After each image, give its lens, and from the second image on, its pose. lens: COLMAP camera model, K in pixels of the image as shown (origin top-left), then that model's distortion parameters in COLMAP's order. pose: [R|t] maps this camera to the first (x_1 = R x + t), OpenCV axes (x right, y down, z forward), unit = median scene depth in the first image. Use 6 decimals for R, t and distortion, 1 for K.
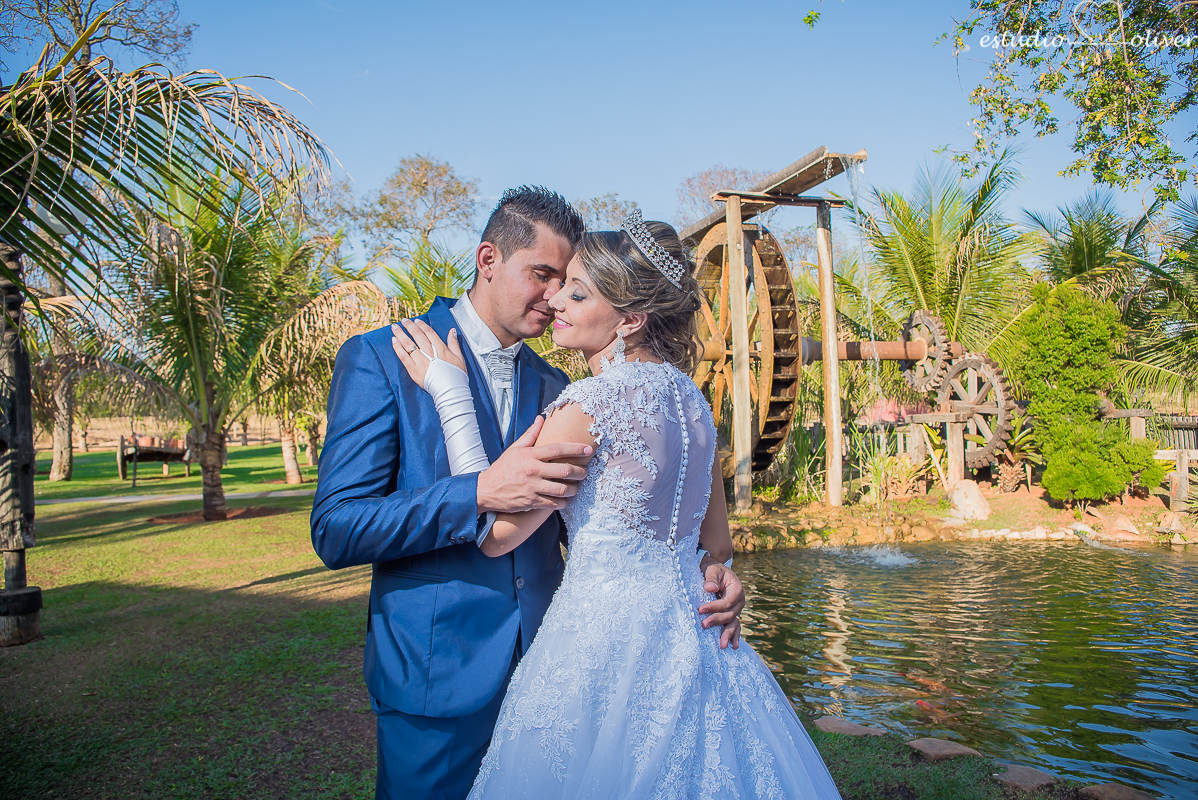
lens RADIAL K [[830.1, 0, 599.0], [0, 830.1, 400.0], [0, 0, 1]] dist [-0.133023, 0.105532]
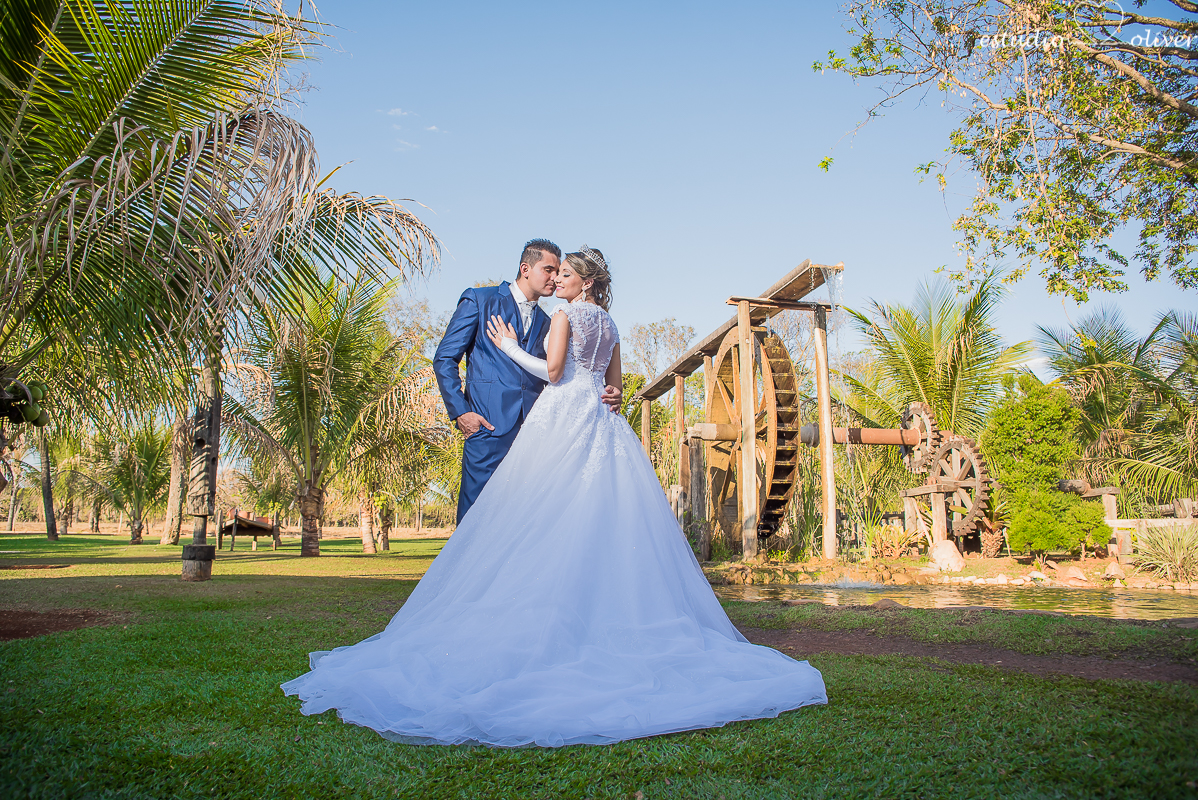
lens RADIAL K [[830.1, 0, 599.0], [0, 830.1, 400.0], [0, 0, 1]] dist [-0.133023, 0.105532]
pose [[0.996700, 0.017485, -0.079265, 0.046104], [-0.029560, 0.987655, -0.153828, 0.090662], [0.075597, 0.155663, 0.984913, -0.204075]]
